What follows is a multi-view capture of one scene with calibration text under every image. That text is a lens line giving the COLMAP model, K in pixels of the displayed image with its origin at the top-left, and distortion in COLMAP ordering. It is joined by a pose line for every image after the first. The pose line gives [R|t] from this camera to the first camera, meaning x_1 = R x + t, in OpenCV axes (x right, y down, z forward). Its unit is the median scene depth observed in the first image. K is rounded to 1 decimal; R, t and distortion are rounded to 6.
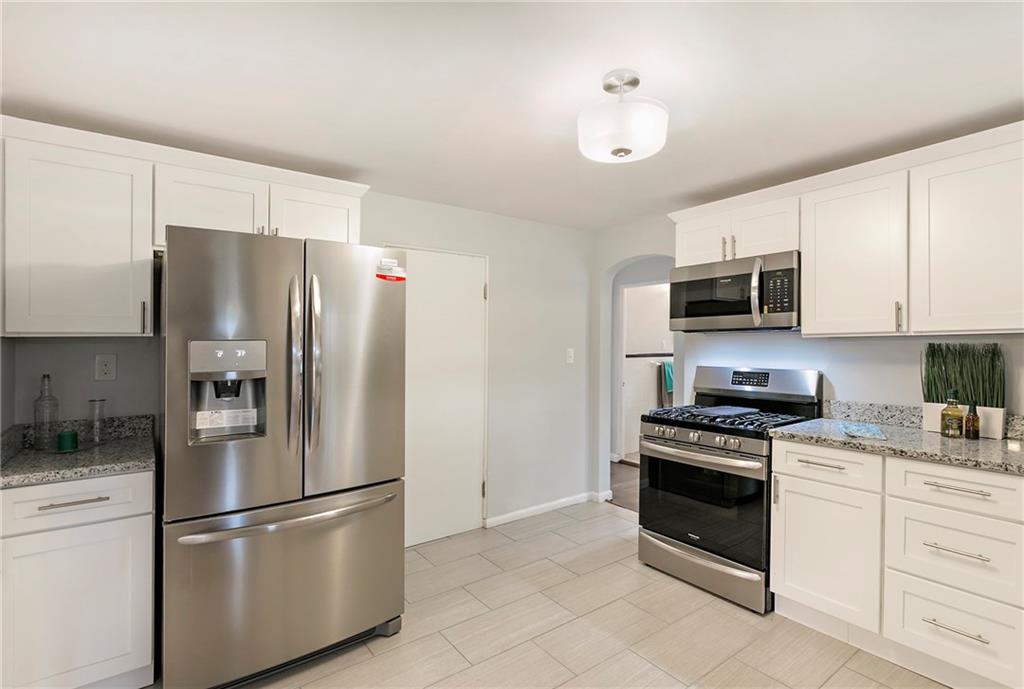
lens RADIAL K [[484.2, 0, 510.8], [0, 484.2, 344.5], [0, 0, 1]] dist [0.001838, -0.000141]
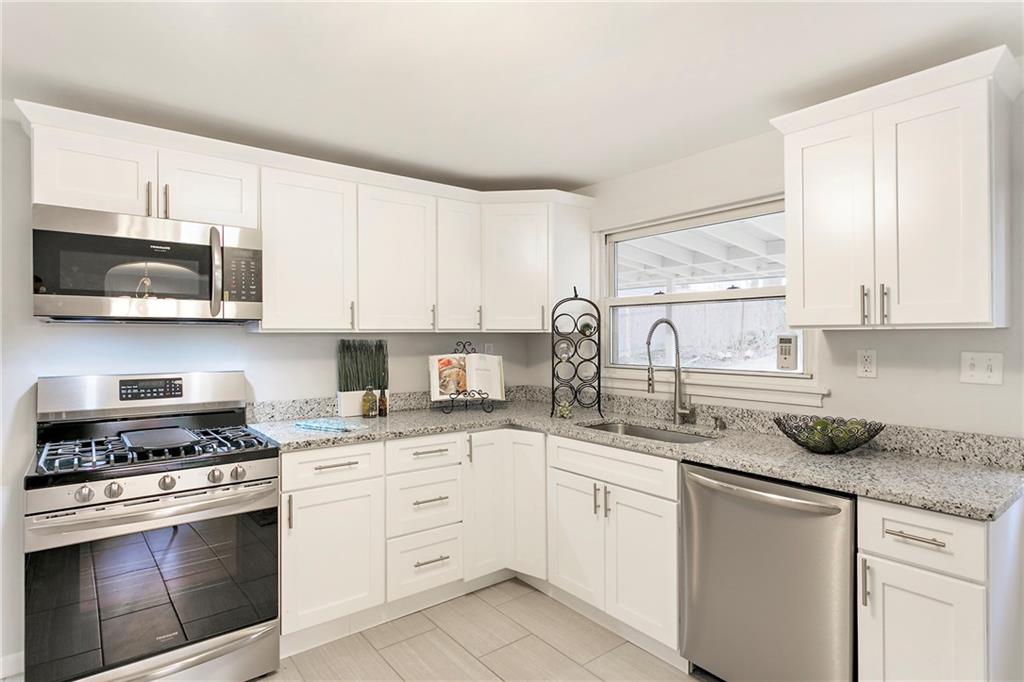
lens RADIAL K [[548.0, 0, 511.7], [0, 548.0, 340.1], [0, 0, 1]] dist [-0.000607, 0.000368]
pose [[-0.035710, -0.000357, 0.999362, -0.430189], [-0.000690, 1.000000, 0.000333, -0.001898], [-0.999362, -0.000677, -0.035710, 0.652212]]
